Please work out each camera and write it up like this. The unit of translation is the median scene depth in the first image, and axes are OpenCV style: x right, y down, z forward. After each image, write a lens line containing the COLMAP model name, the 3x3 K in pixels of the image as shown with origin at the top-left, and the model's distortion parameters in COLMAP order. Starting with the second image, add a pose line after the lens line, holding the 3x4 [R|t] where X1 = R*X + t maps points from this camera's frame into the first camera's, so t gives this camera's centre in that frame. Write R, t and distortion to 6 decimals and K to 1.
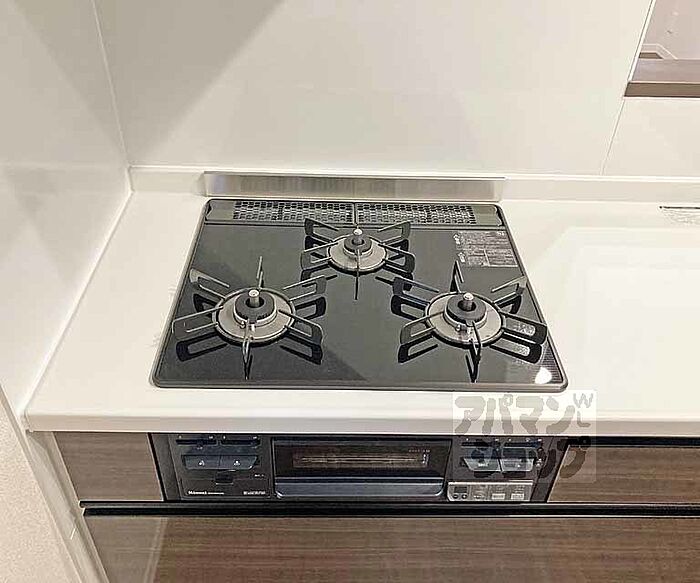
lens RADIAL K [[639.0, 0, 363.0], [0, 639.0, 276.5], [0, 0, 1]] dist [0.006133, 0.007365]
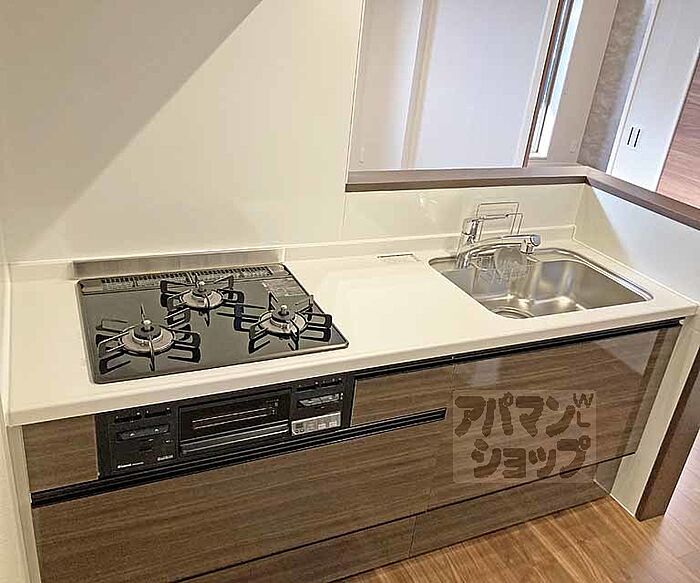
lens RADIAL K [[639.0, 0, 363.0], [0, 639.0, 276.5], [0, 0, 1]] dist [0.006133, 0.007365]
pose [[0.909180, -0.106624, 0.402520, -0.291937], [0.185908, 0.968909, -0.163260, 0.251332], [-0.372598, 0.223264, 0.900735, -0.553150]]
